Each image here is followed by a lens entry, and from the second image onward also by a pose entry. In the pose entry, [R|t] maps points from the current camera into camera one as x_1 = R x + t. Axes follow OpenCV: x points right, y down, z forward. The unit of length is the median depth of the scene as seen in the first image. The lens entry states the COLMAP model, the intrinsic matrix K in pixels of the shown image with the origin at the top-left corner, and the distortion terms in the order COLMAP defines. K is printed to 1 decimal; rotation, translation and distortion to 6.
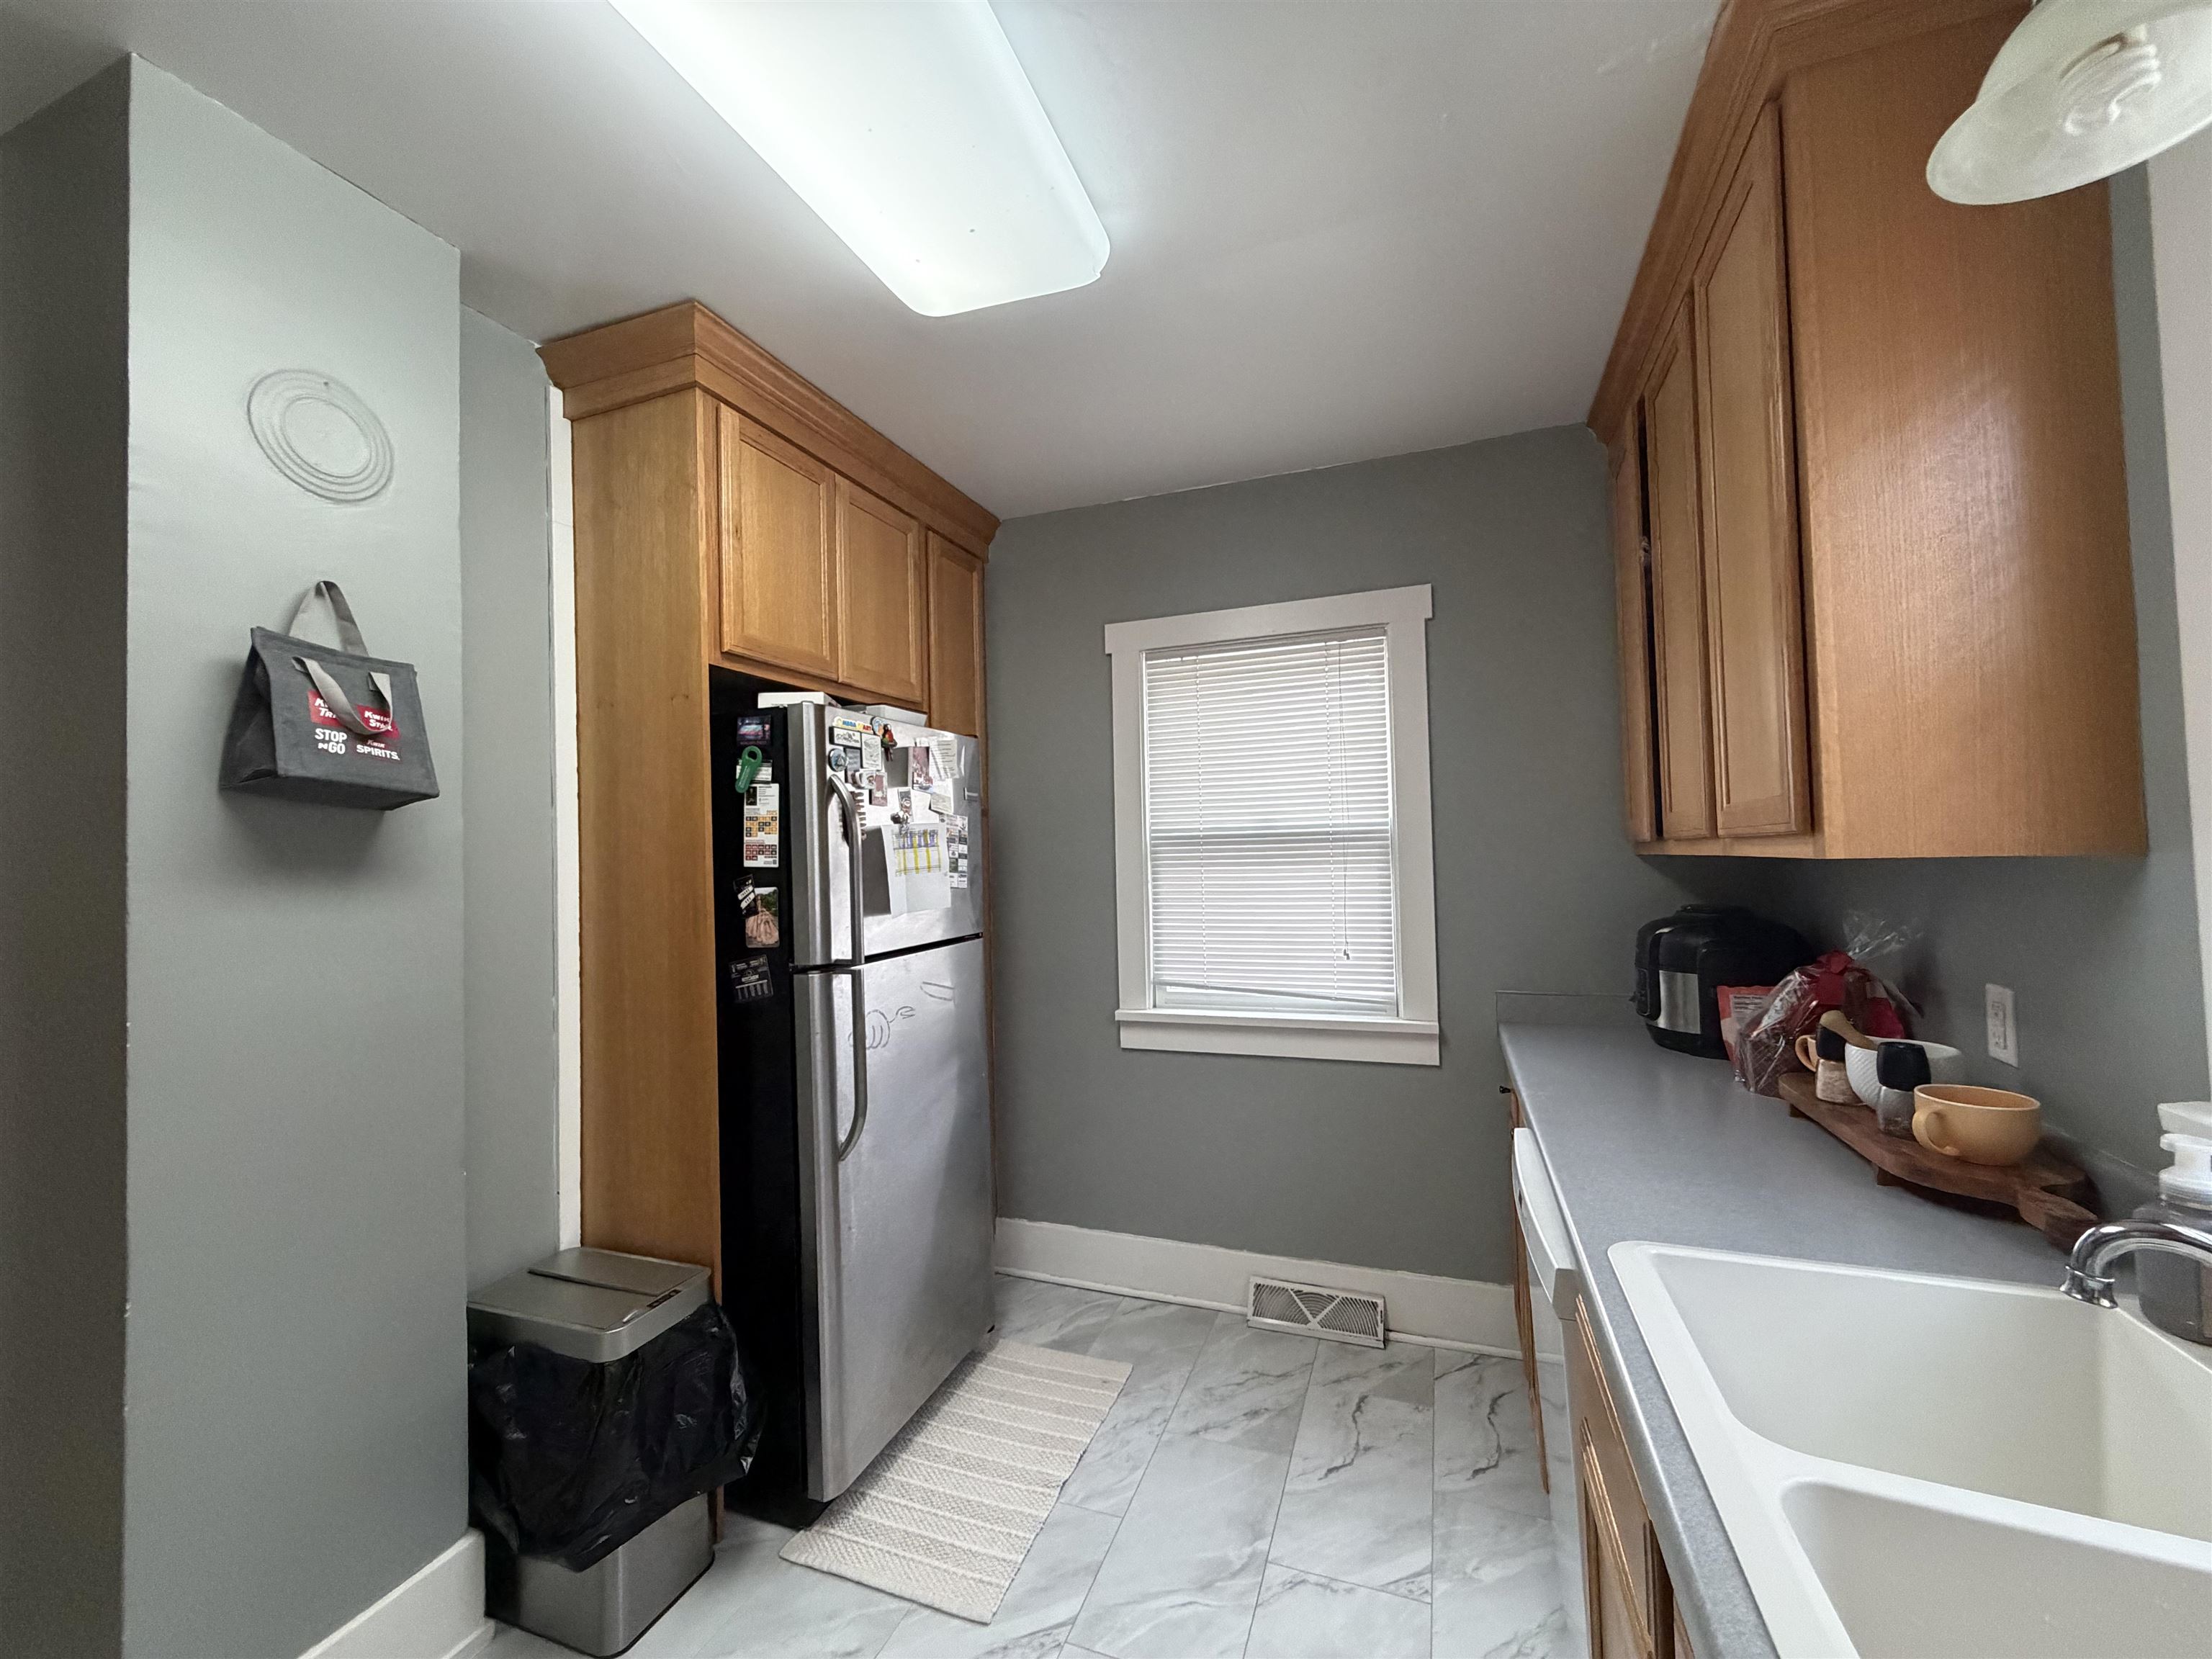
lens RADIAL K [[879.7, 0, 1094.3], [0, 879.7, 830.5], [0, 0, 1]] dist [0.001145, 0.000134]
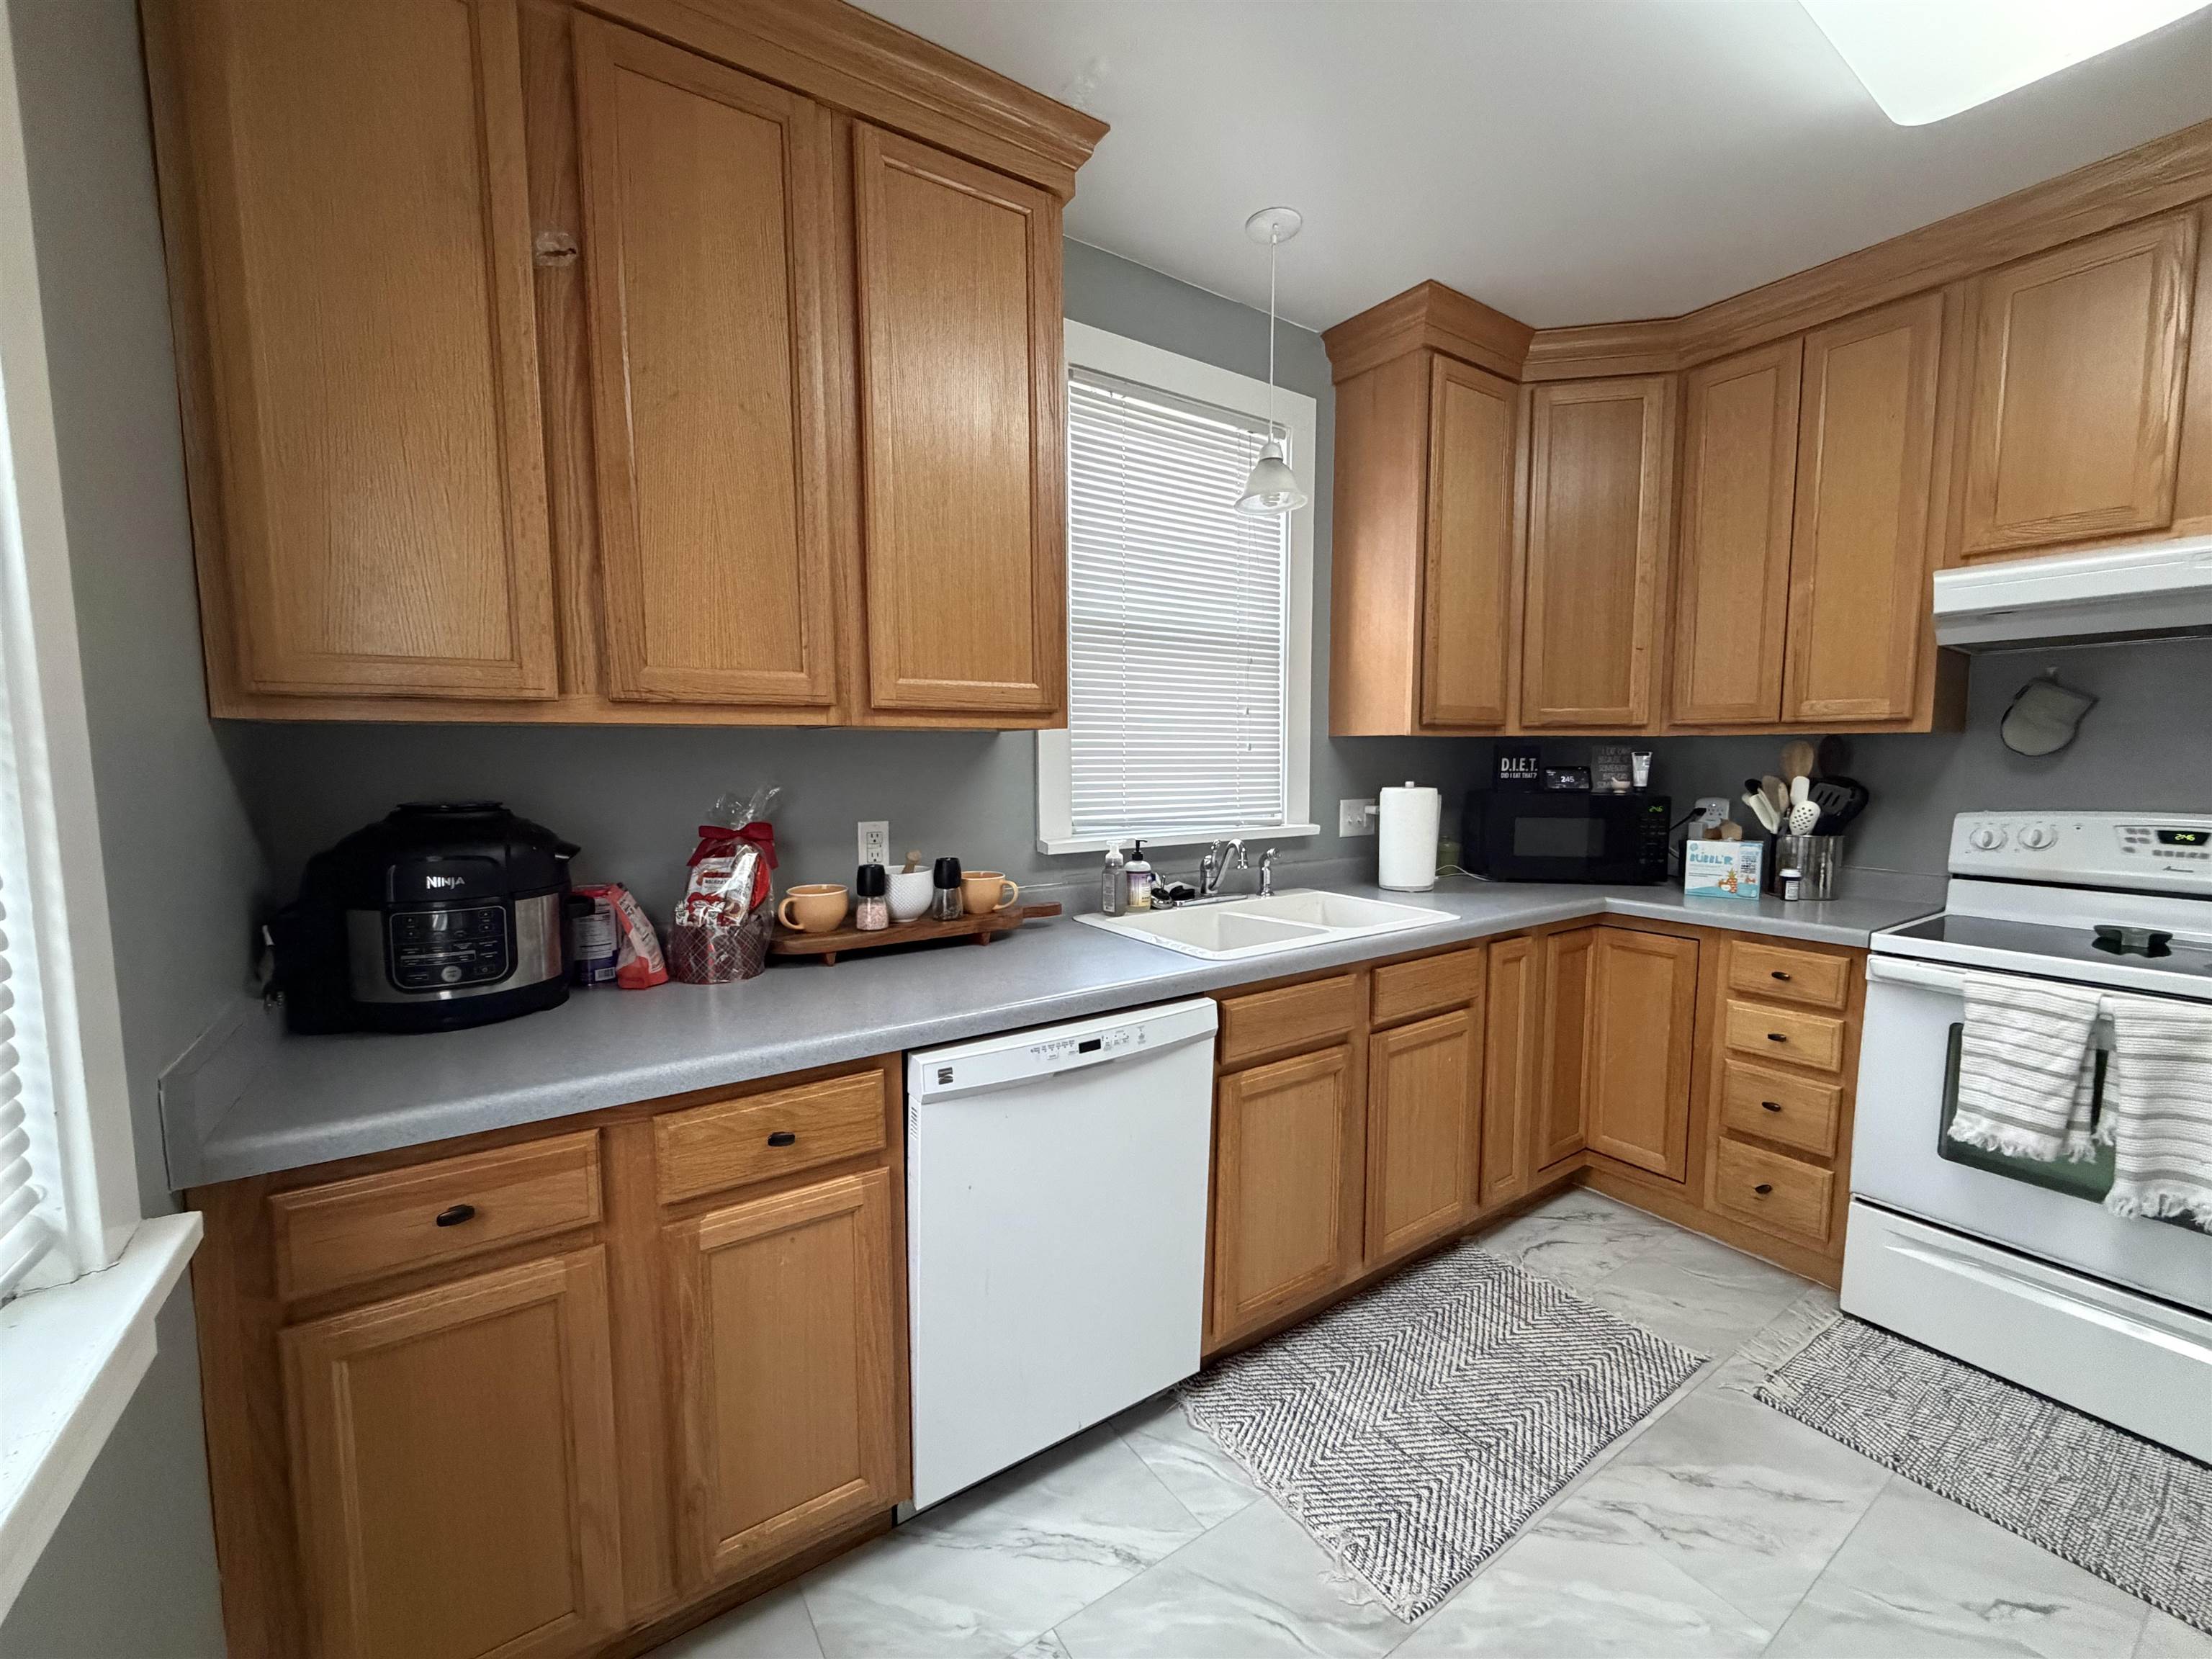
lens RADIAL K [[884.9, 0, 1097.0], [0, 884.9, 831.8], [0, 0, 1]] dist [0.001264, 0.000159]
pose [[-0.816360, -0.022839, 0.577091, -0.070092], [0.007544, 0.998711, 0.050196, 0.066259], [-0.577493, 0.045332, -0.815136, 1.077204]]
